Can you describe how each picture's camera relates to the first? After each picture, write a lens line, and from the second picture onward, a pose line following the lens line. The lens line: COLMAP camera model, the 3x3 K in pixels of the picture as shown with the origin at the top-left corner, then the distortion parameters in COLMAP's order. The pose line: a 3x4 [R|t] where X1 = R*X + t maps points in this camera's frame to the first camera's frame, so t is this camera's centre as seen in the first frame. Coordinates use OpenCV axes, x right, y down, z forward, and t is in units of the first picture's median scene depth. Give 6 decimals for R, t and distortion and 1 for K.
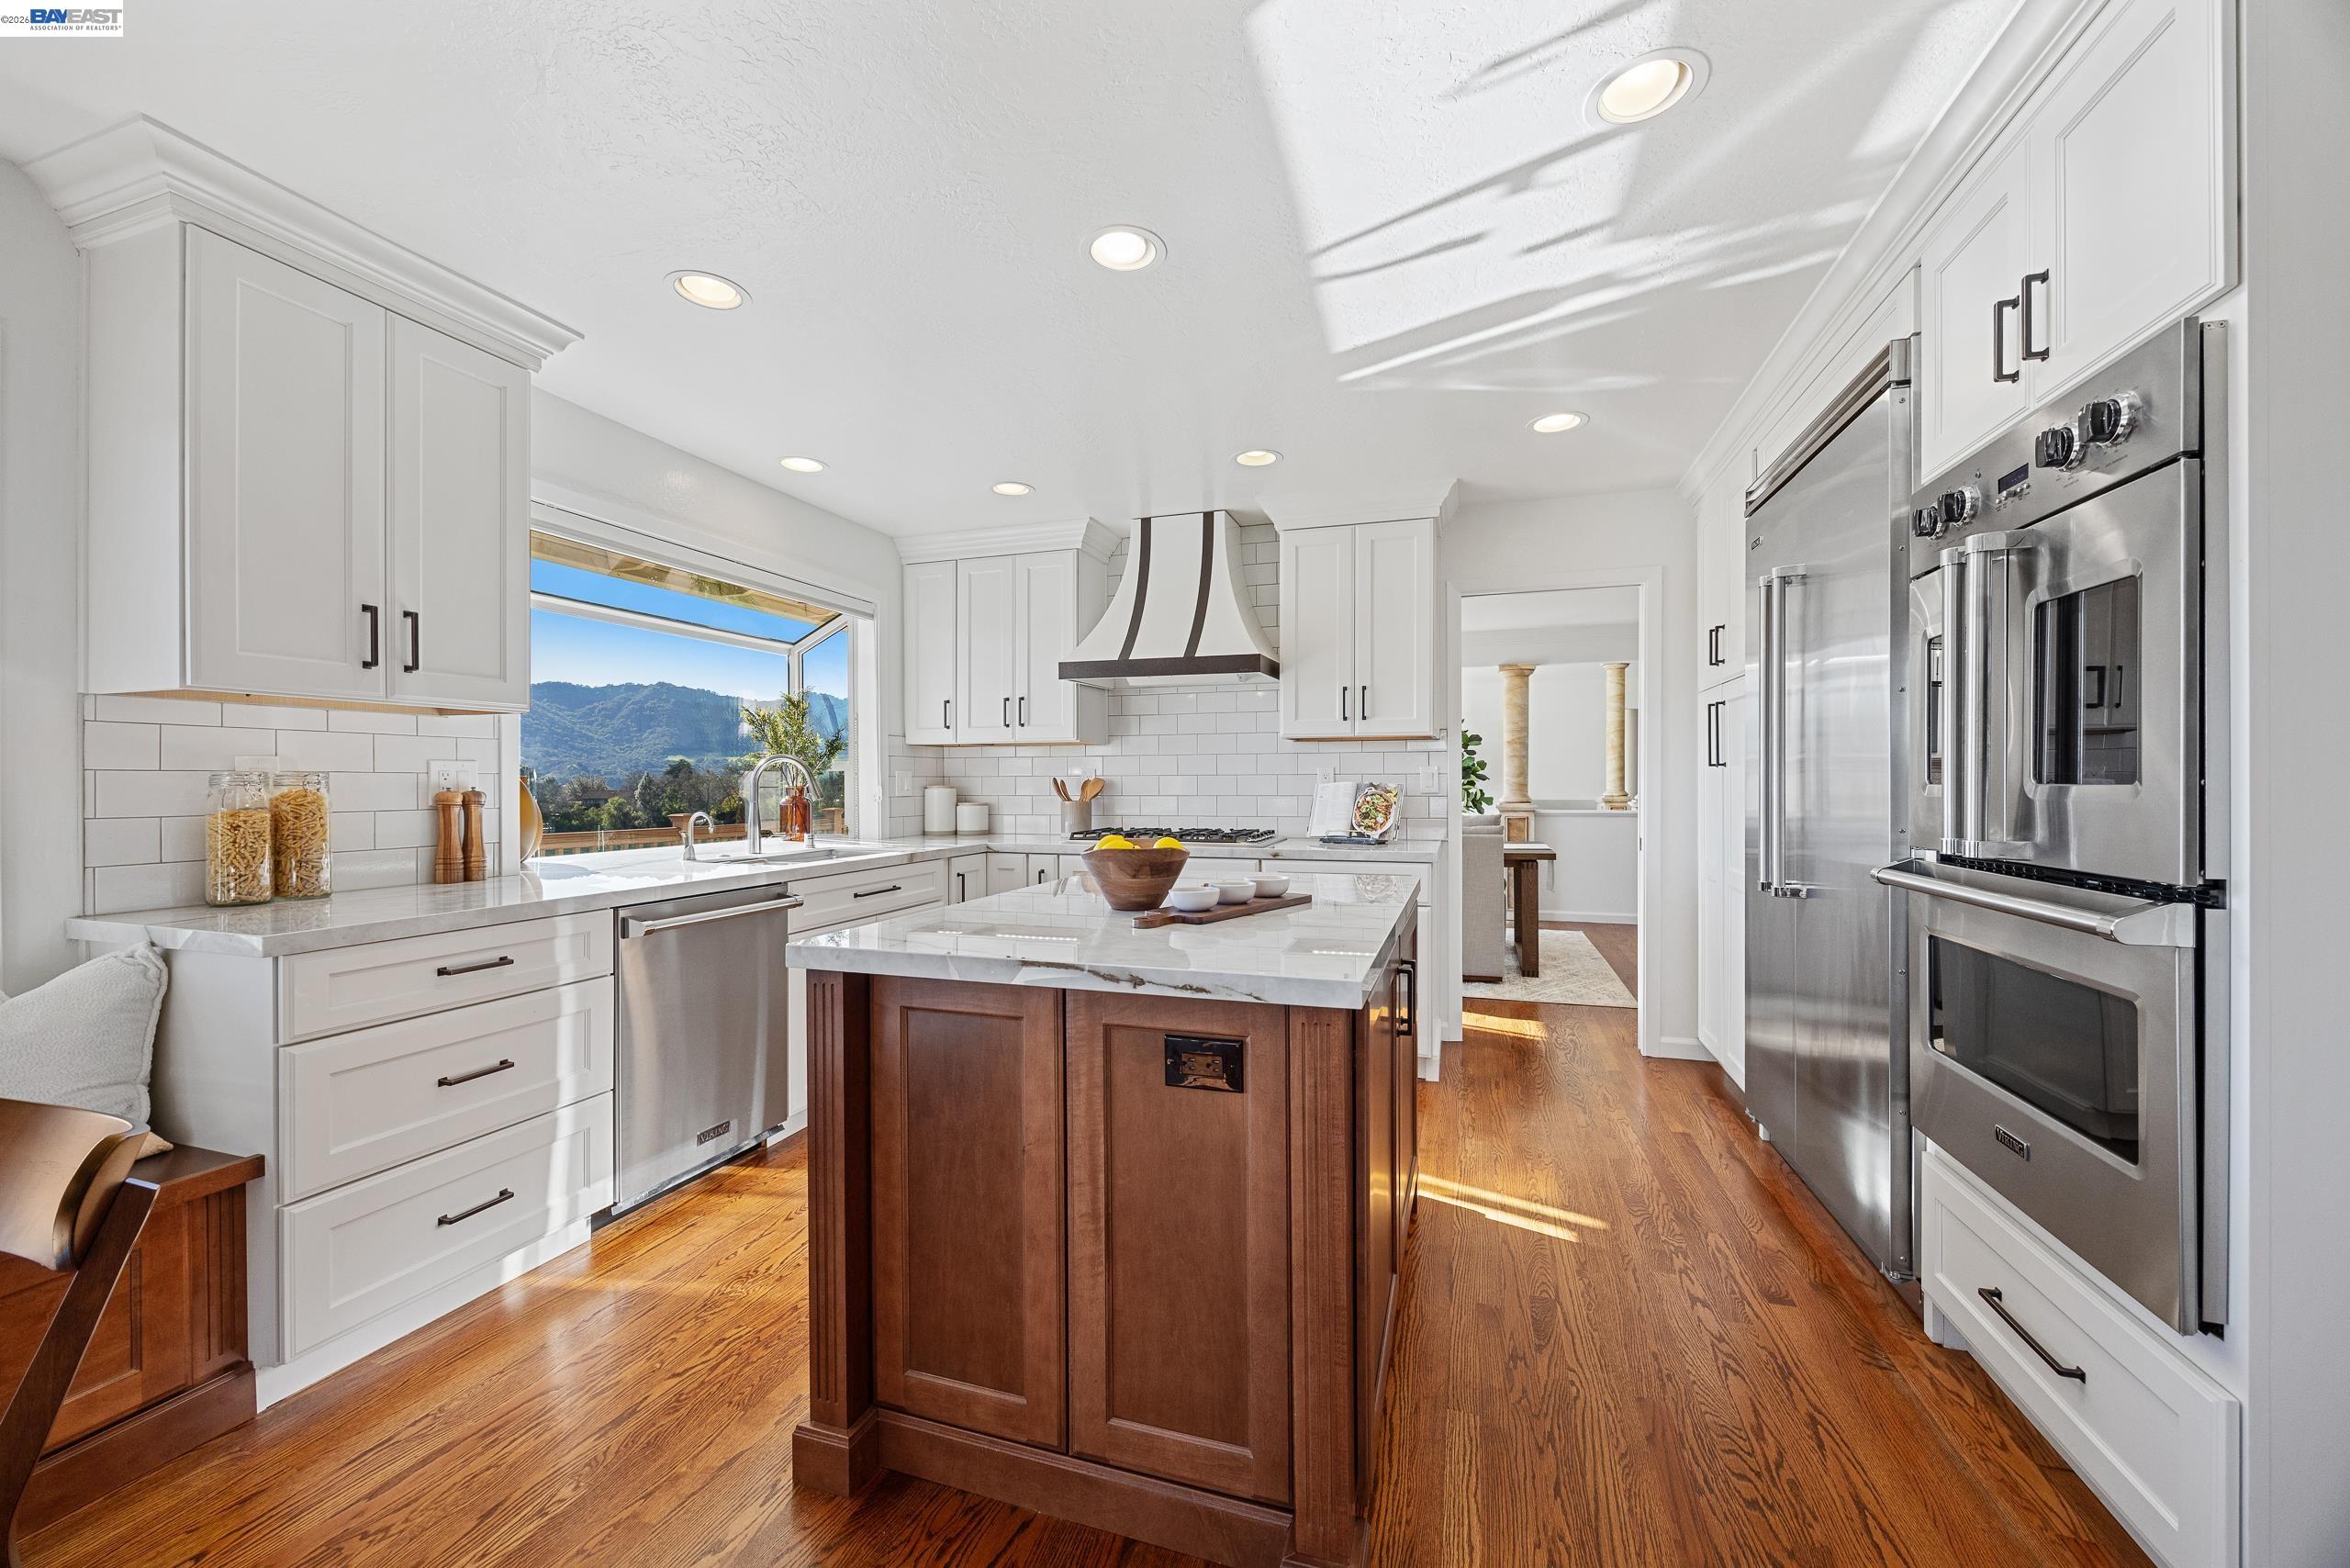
lens RADIAL K [[897.2, 0, 1171.5], [0, 897.2, 781.3], [0, 0, 1]] dist [-0.003301, 0.000151]
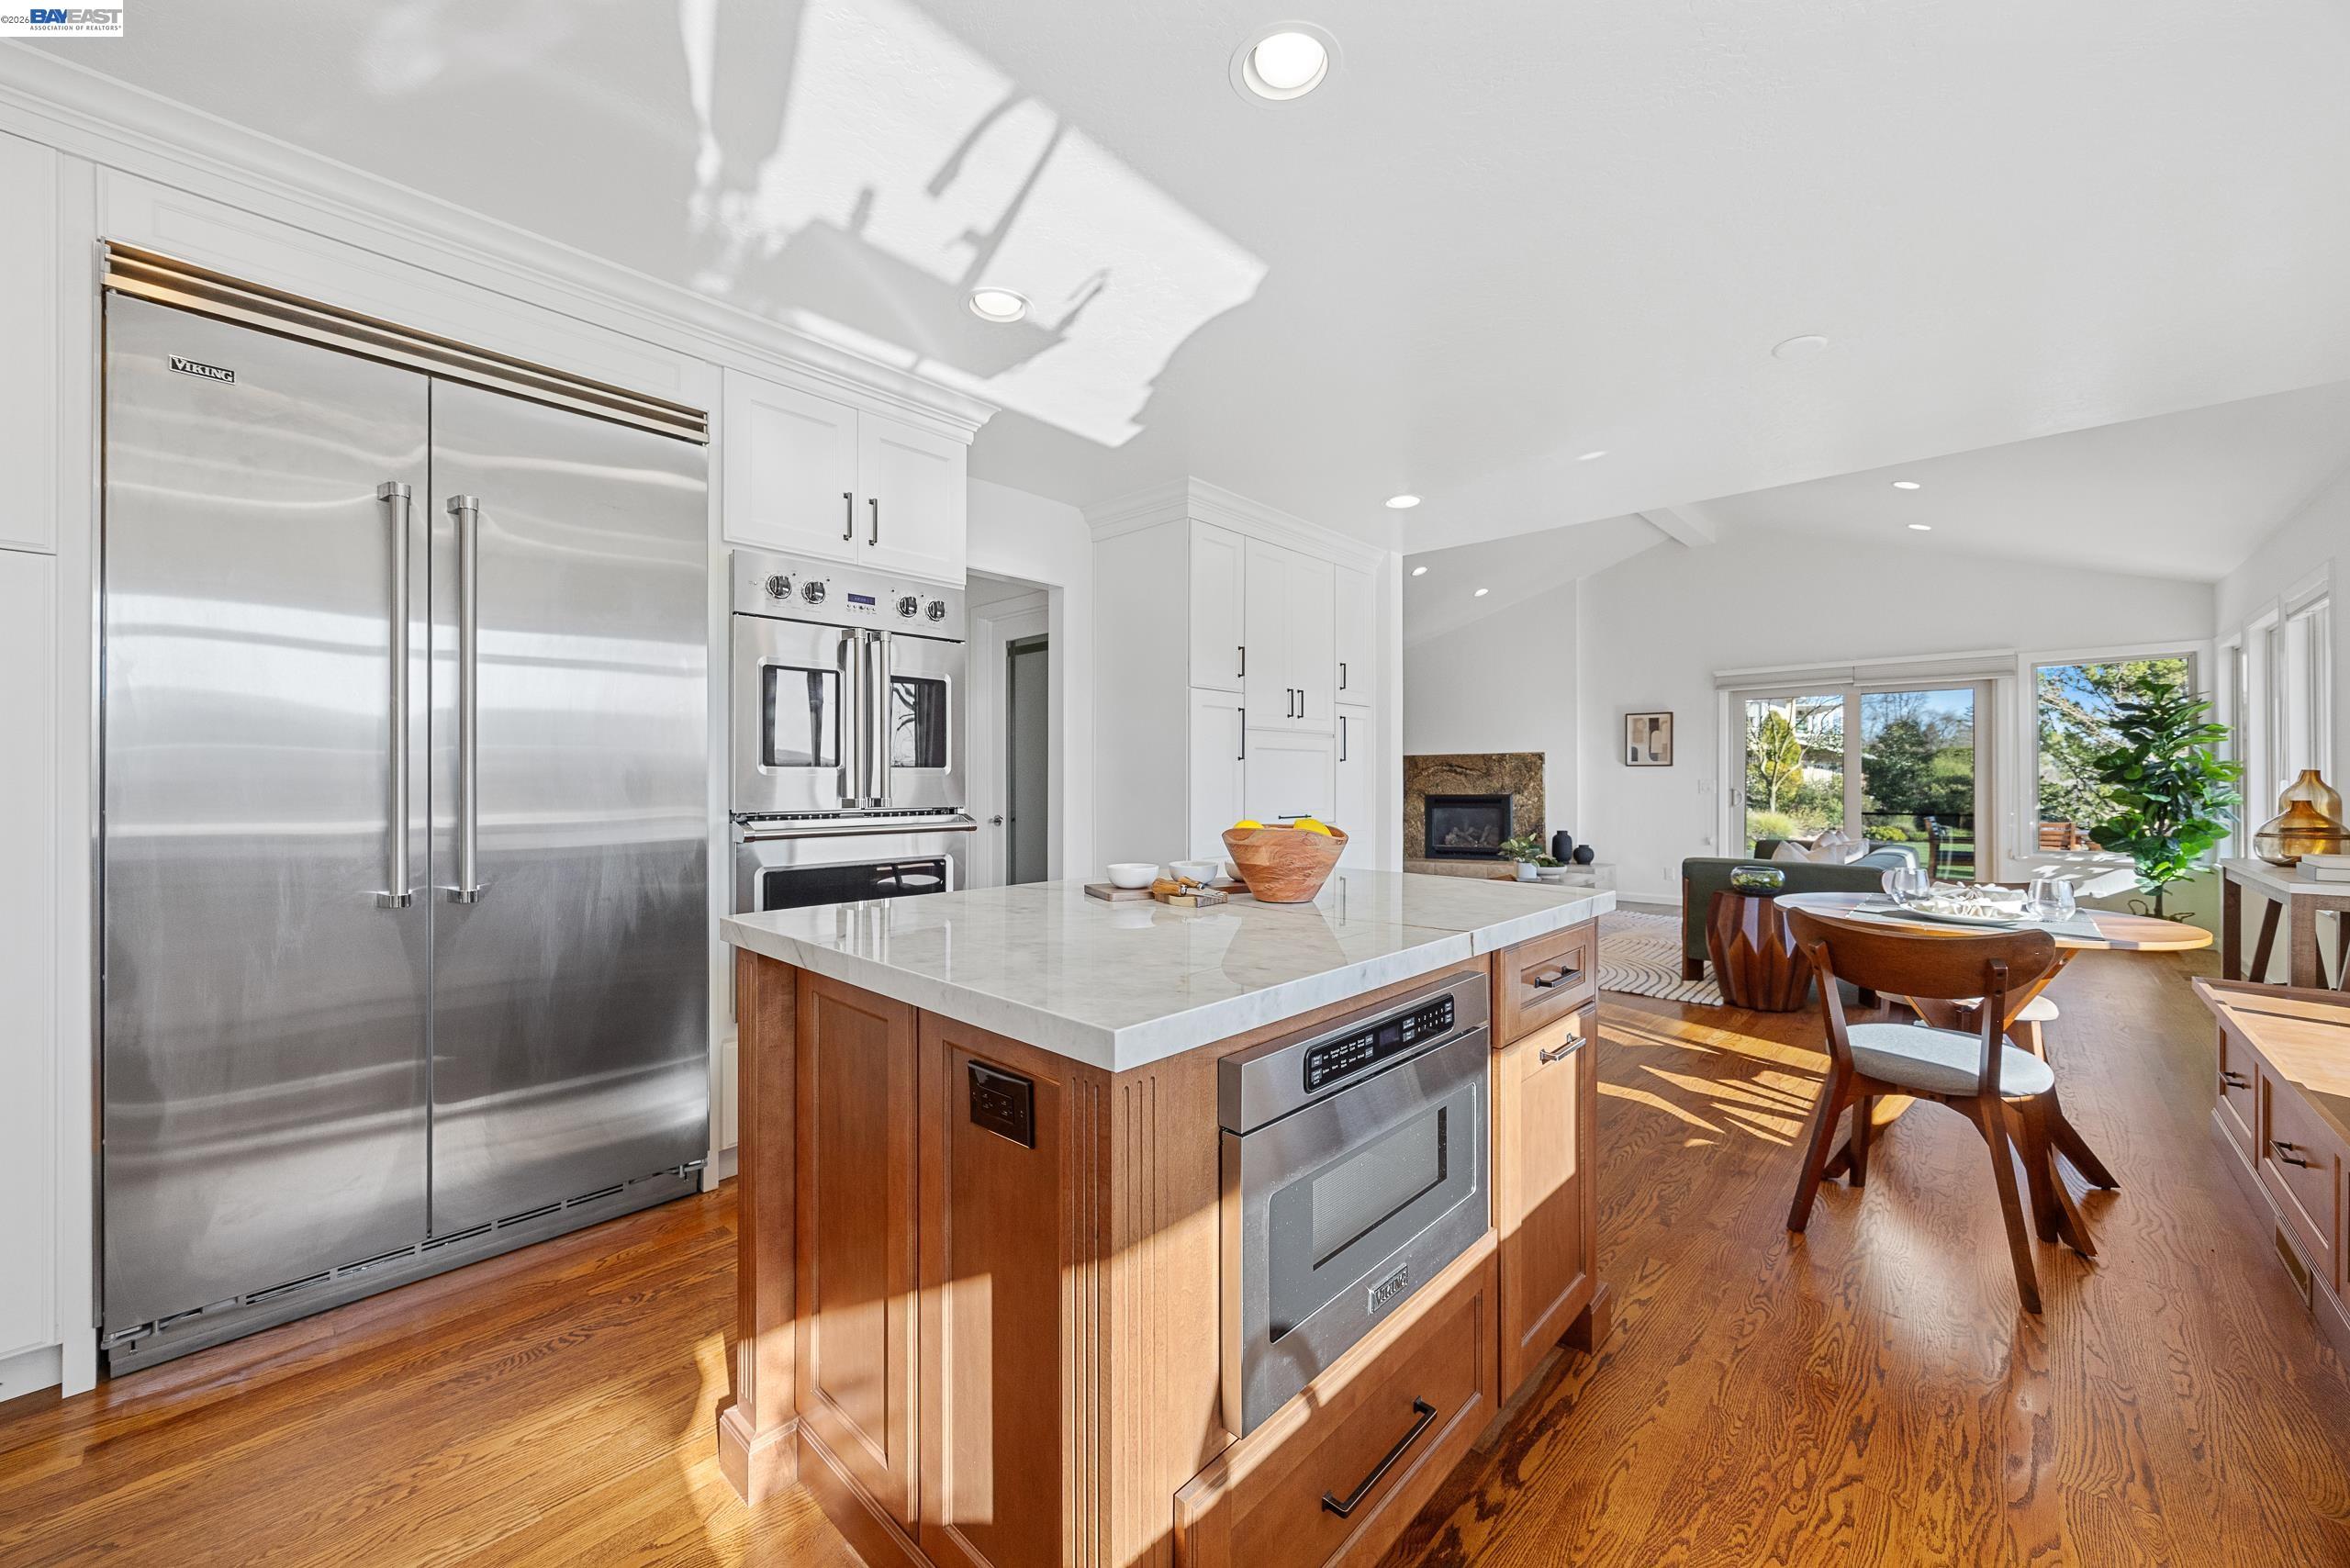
lens RADIAL K [[897.2, 0, 1164.7], [0, 897.2, 790.8], [0, 0, 1]] dist [-0.003301, 0.000151]
pose [[-0.906461, -0.001597, 0.422287, -0.175703], [0.002438, 0.999956, 0.009015, 0.017216], [-0.422283, 0.009201, -0.906418, 1.063648]]
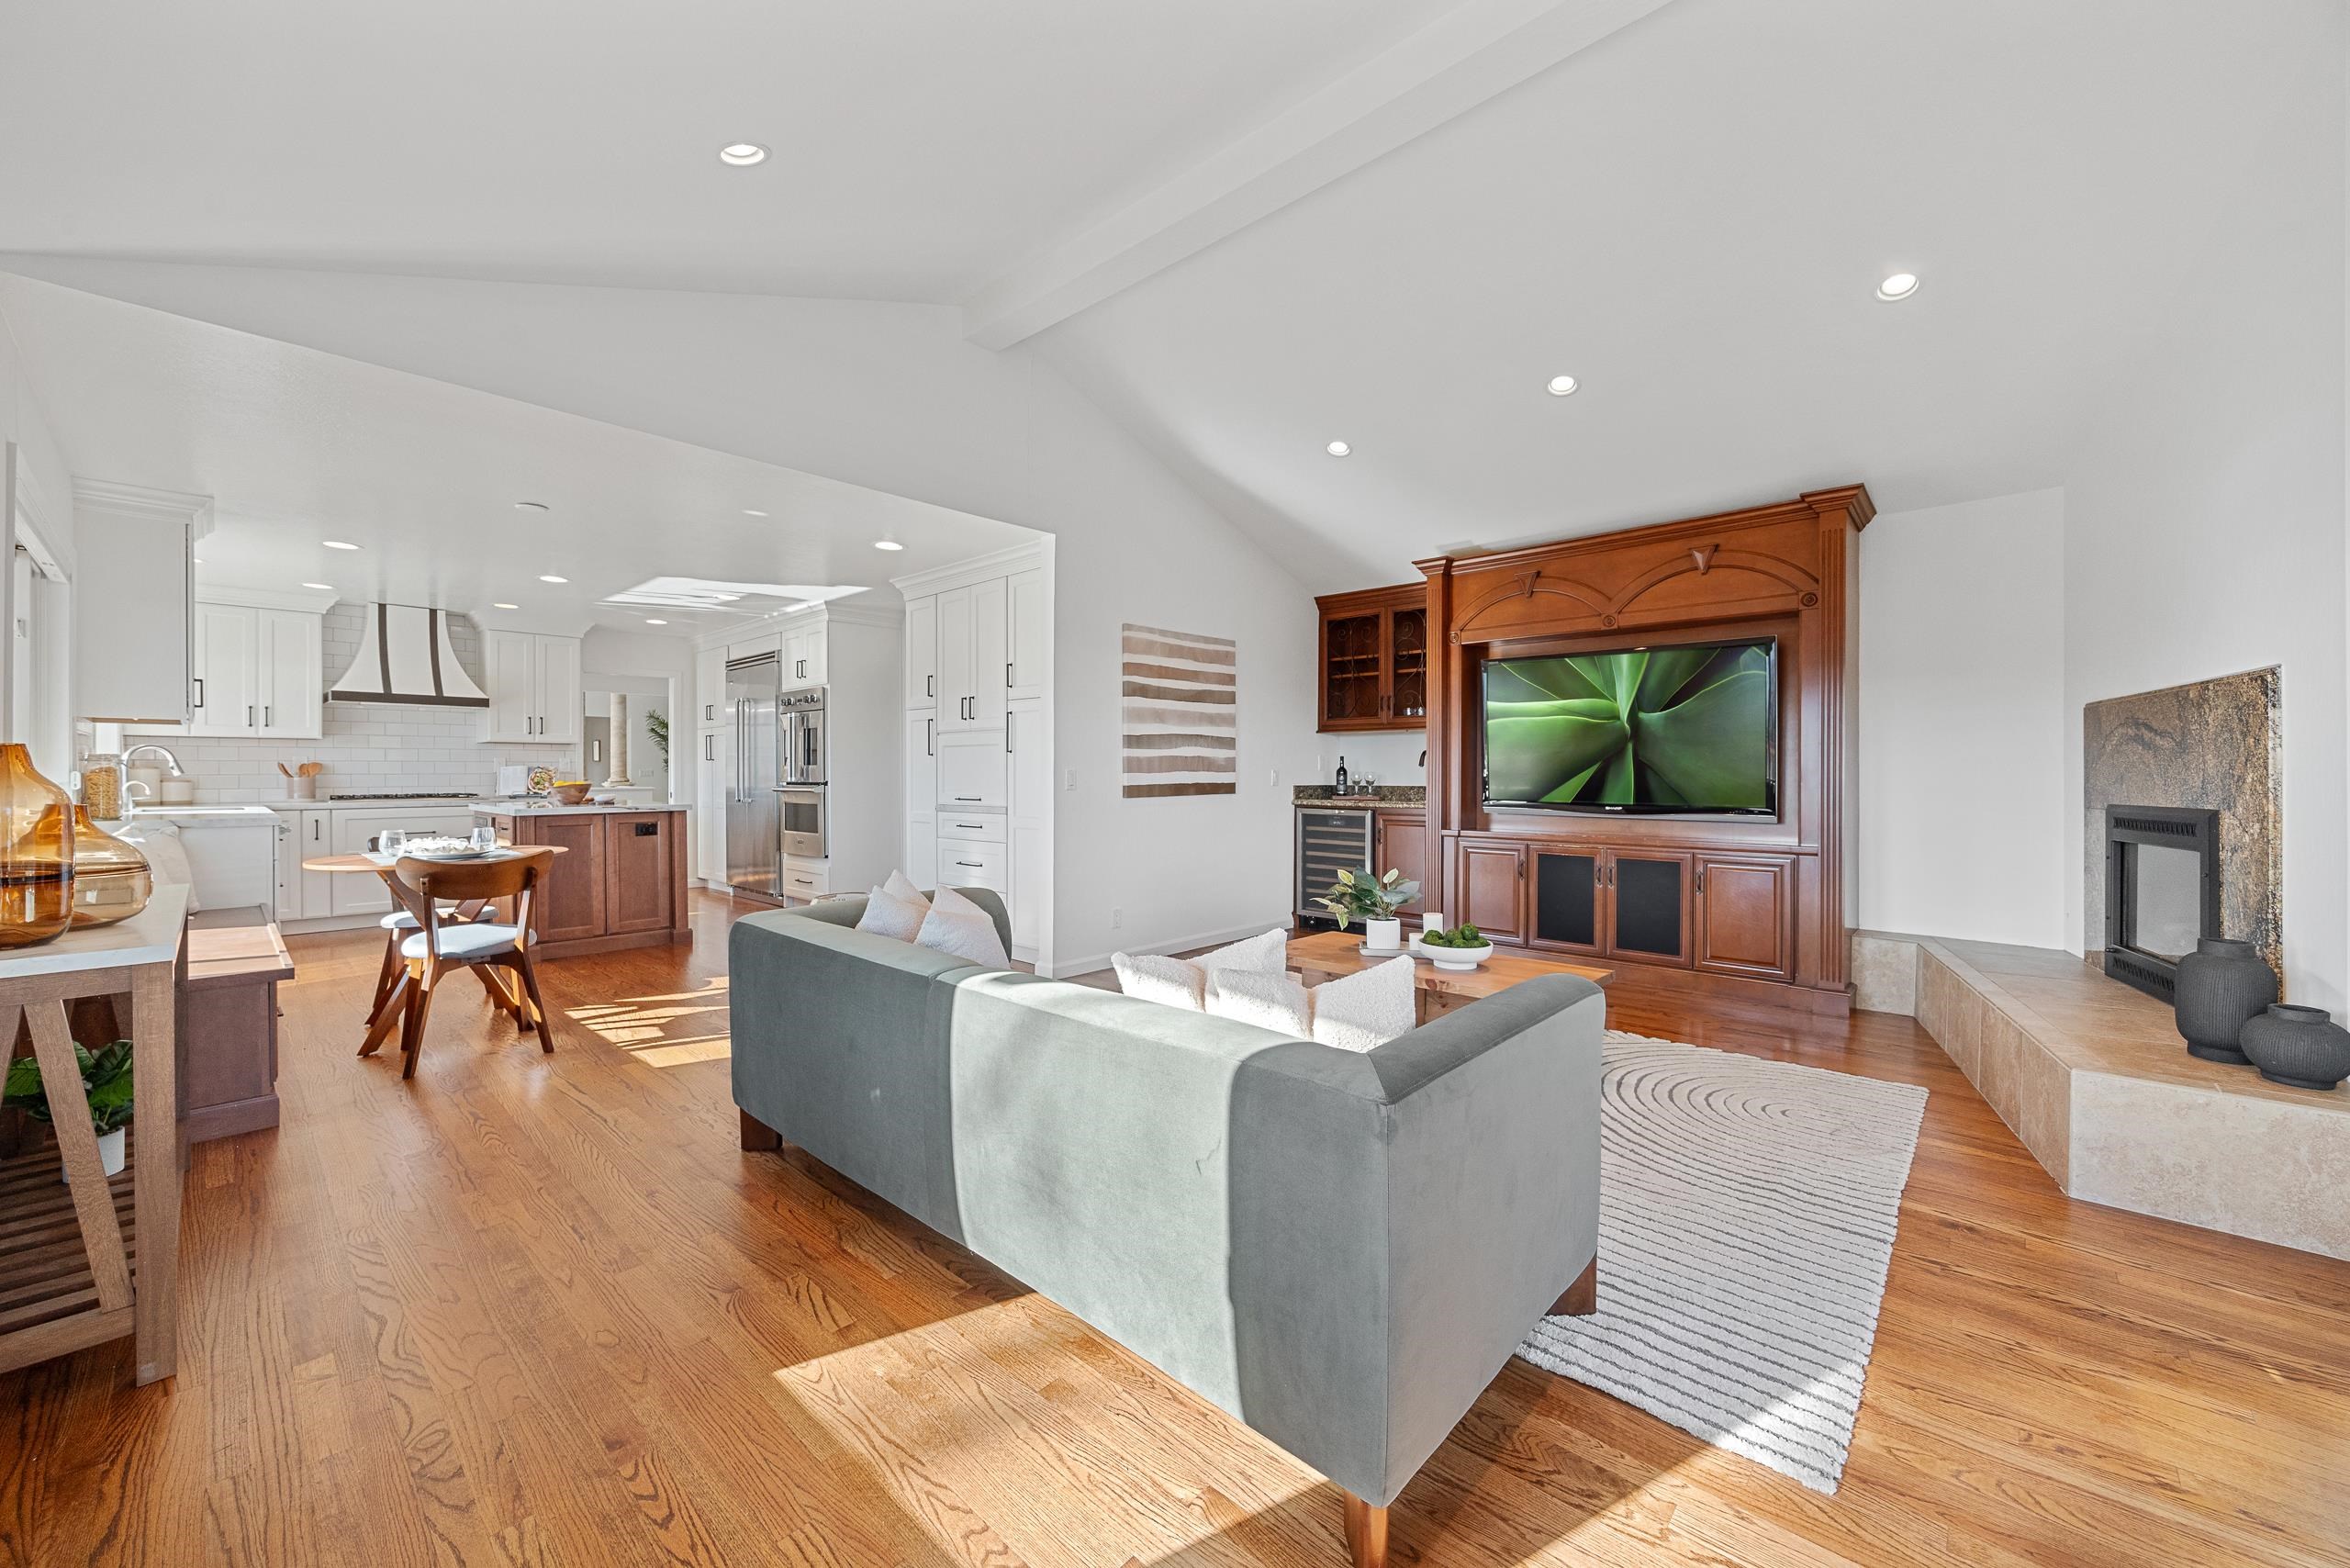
lens RADIAL K [[897.2, 0, 1175.1], [0, 897.2, 775.6], [0, 0, 1]] dist [-0.003301, 0.000151]
pose [[0.417514, -0.001126, 0.908670, -1.126289], [-0.000225, 0.999999, 0.001343, 0.021860], [-0.908671, -0.000765, 0.417513, -1.233617]]
